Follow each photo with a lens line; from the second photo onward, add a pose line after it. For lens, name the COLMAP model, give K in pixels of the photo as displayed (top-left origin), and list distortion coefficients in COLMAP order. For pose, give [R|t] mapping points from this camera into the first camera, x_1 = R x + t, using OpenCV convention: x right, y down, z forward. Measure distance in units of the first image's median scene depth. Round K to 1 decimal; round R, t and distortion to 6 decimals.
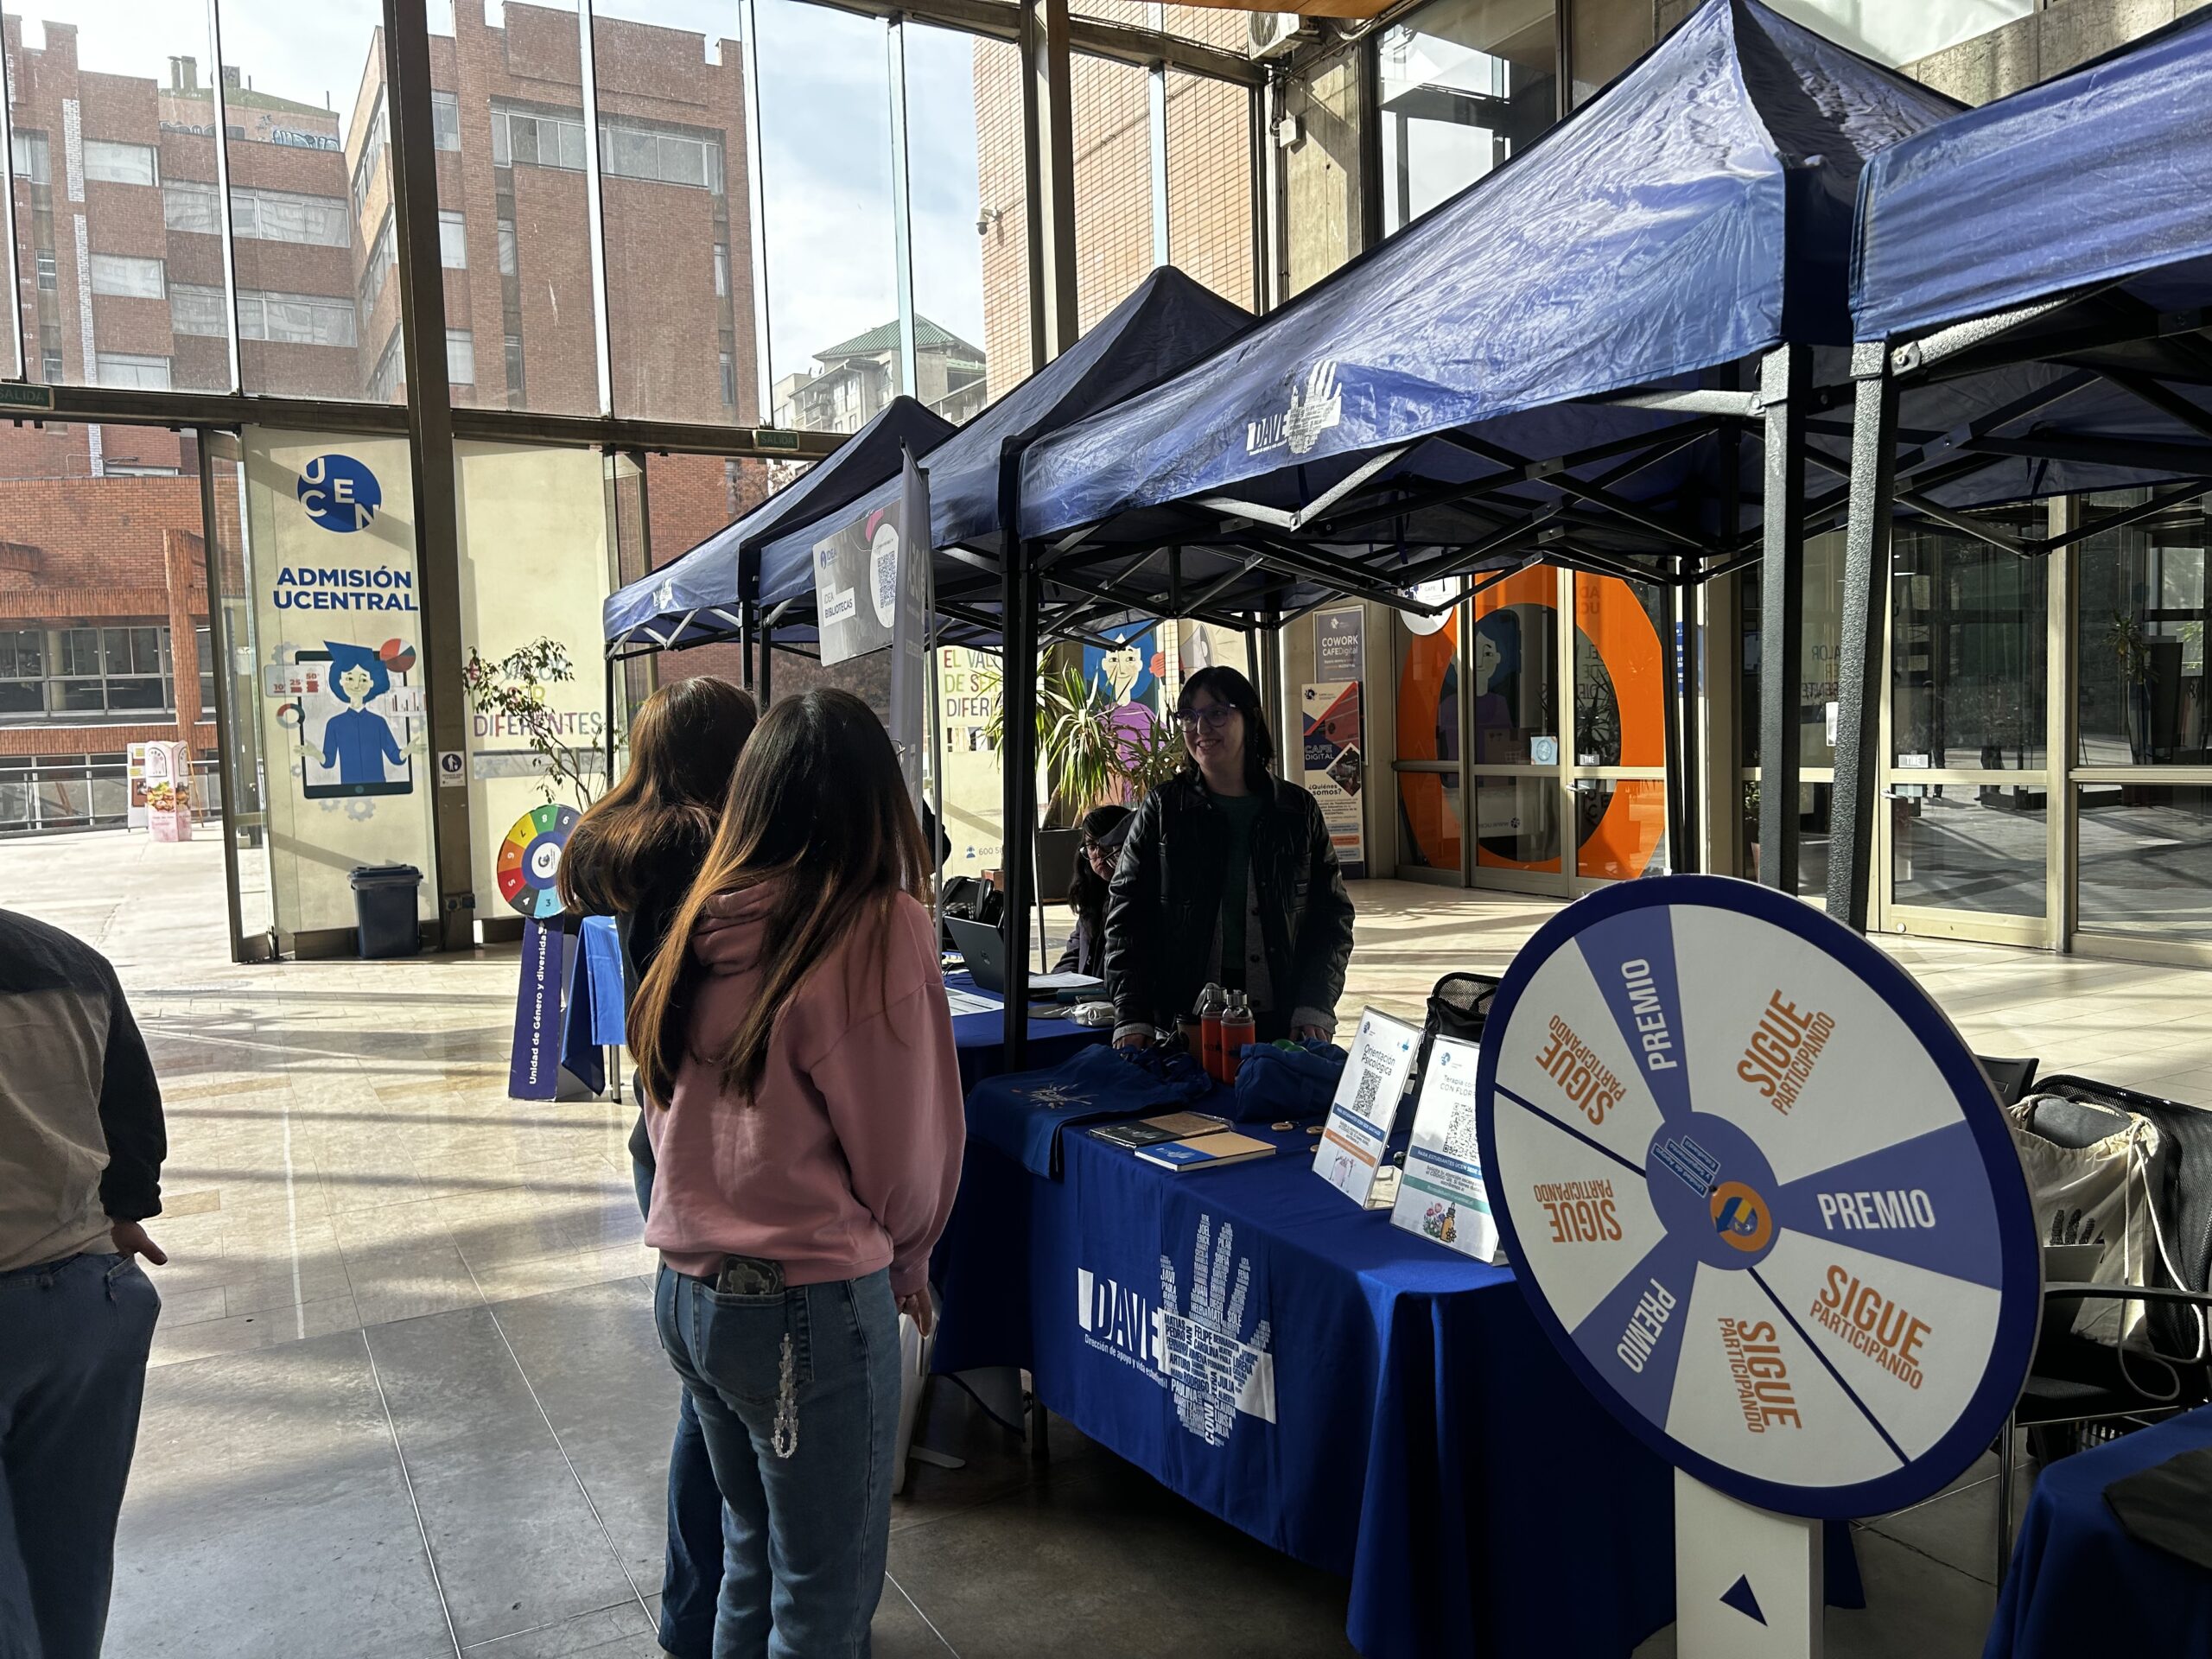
lens RADIAL K [[1693.4, 0, 1098.2], [0, 1693.4, 829.0], [0, 0, 1]] dist [0.025770, -0.012413]
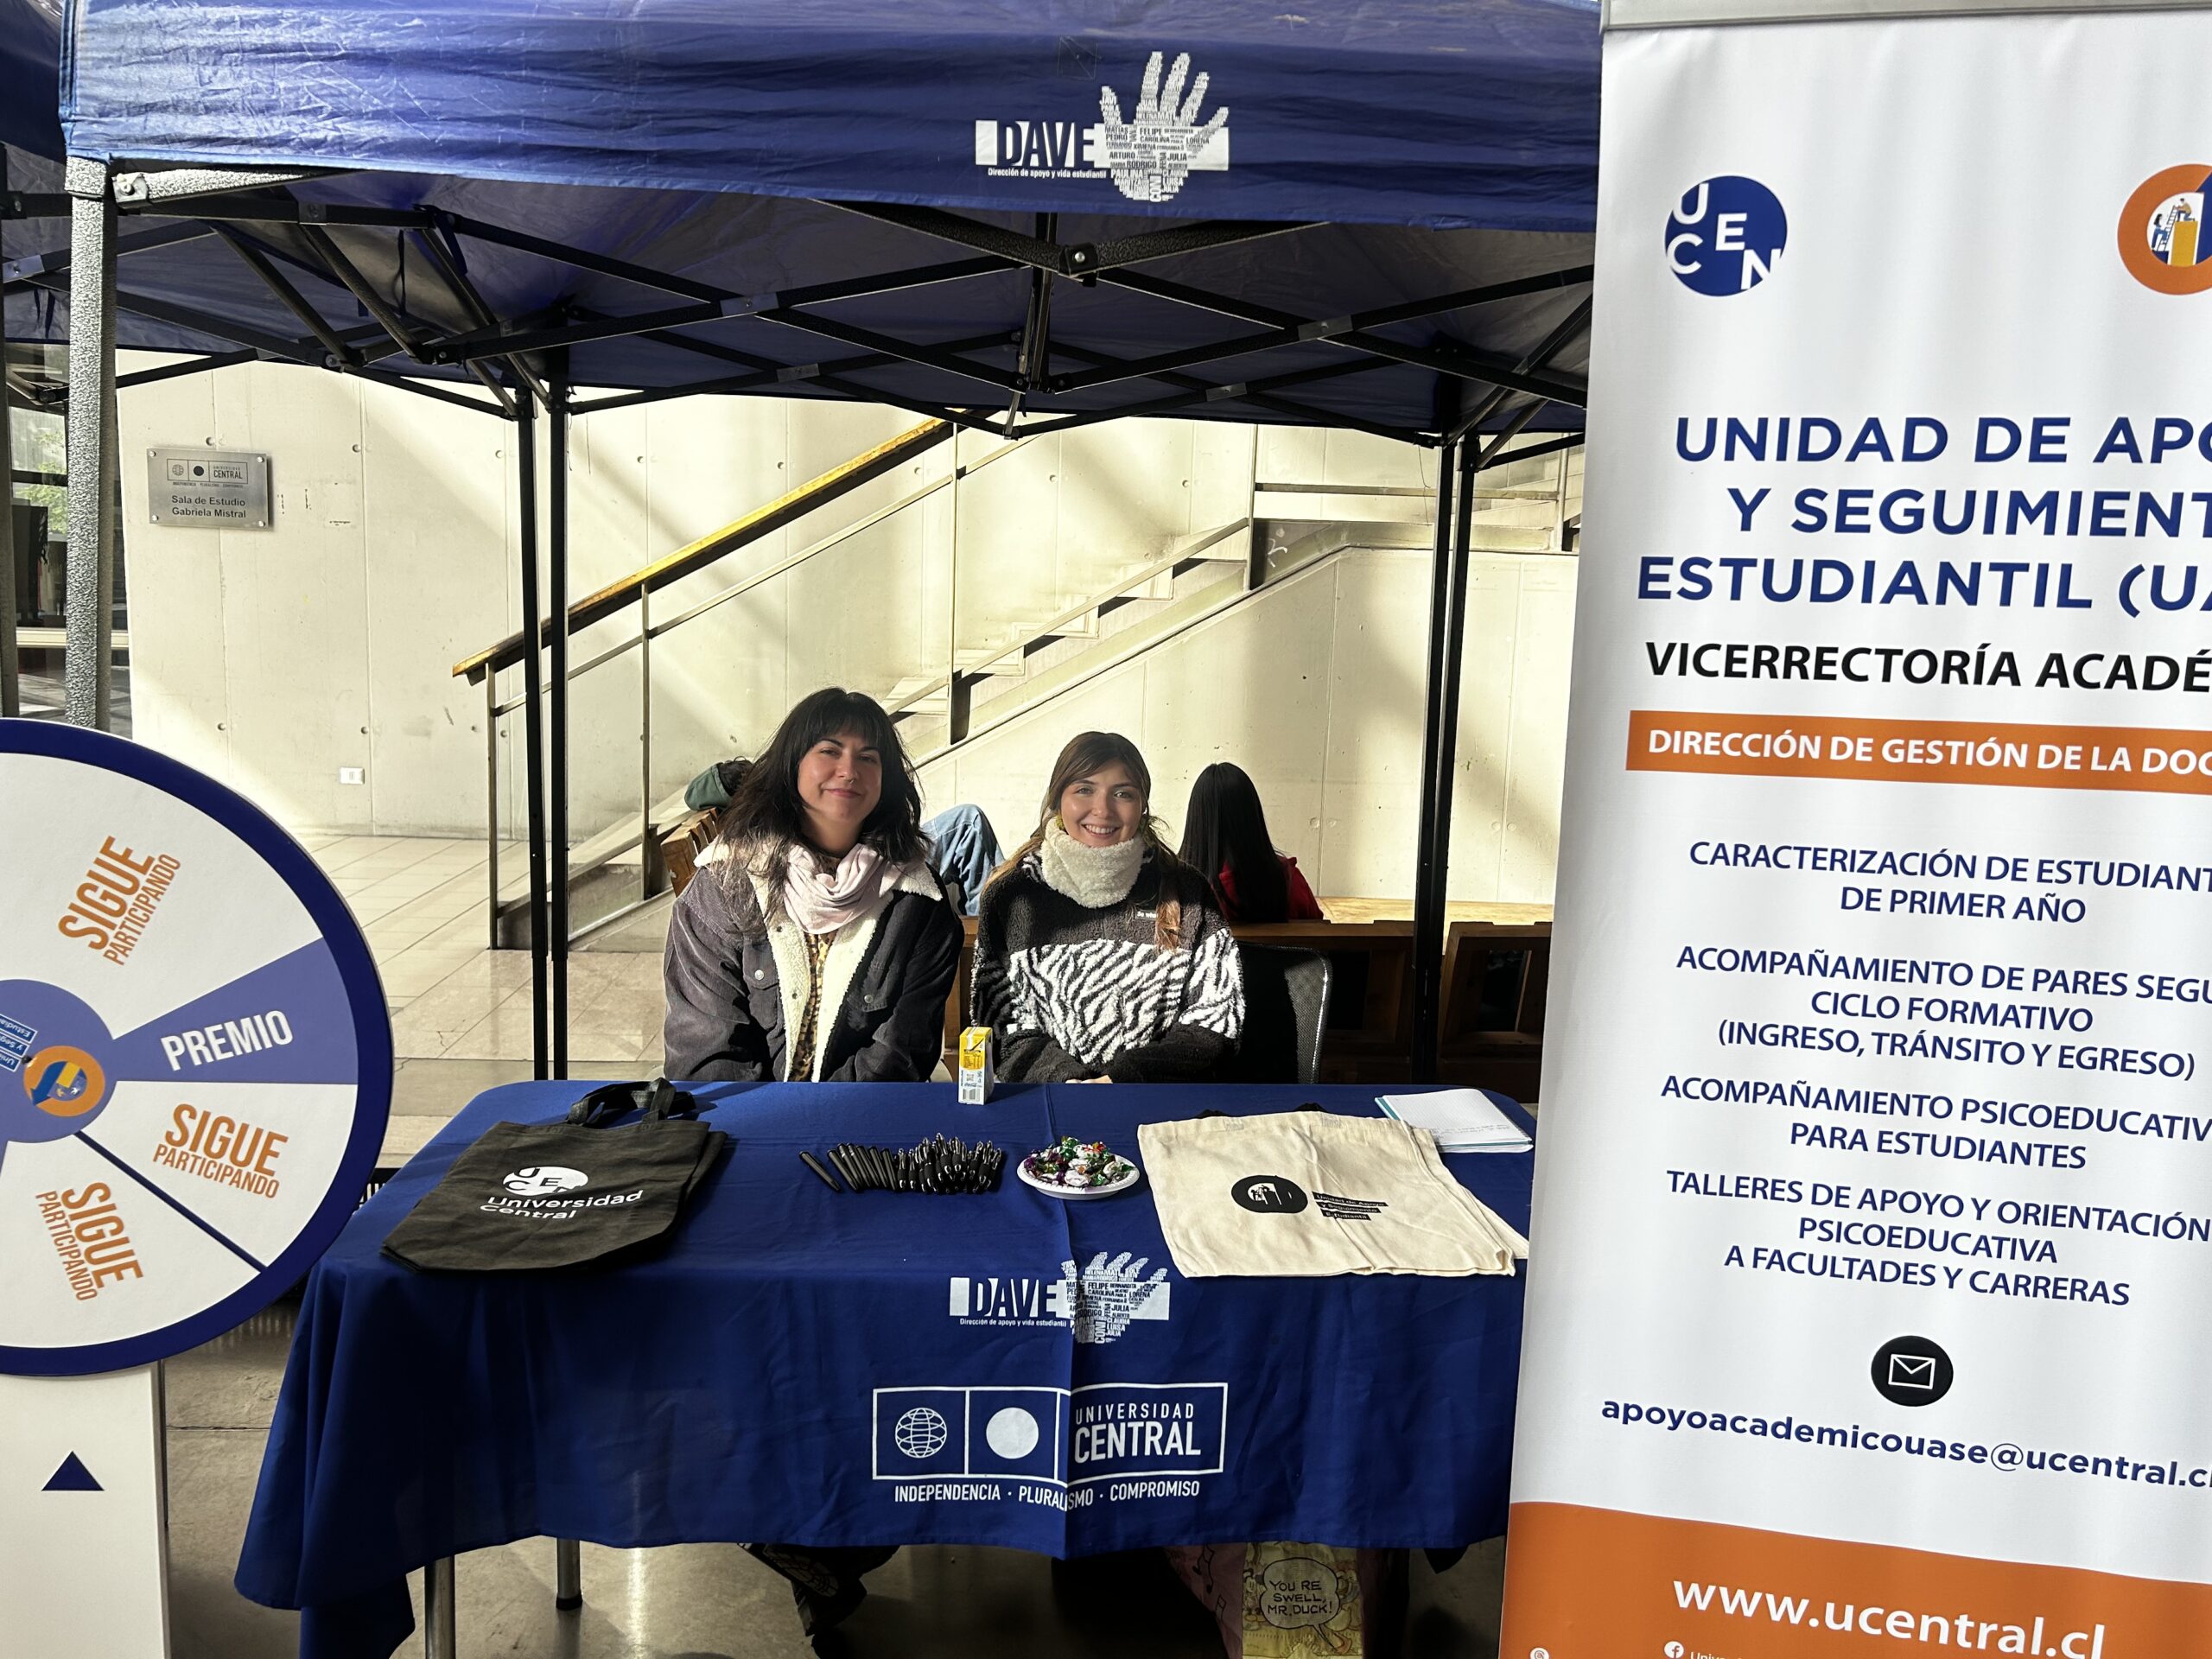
lens RADIAL K [[1693.4, 0, 1094.6], [0, 1693.4, 818.5], [0, 0, 1]] dist [0.025770, -0.012413]
pose [[0.444278, -0.074760, 0.892764, -0.212484], [0.009293, 0.996843, 0.078851, 0.013401], [-0.895841, -0.026735, 0.443570, 0.074024]]
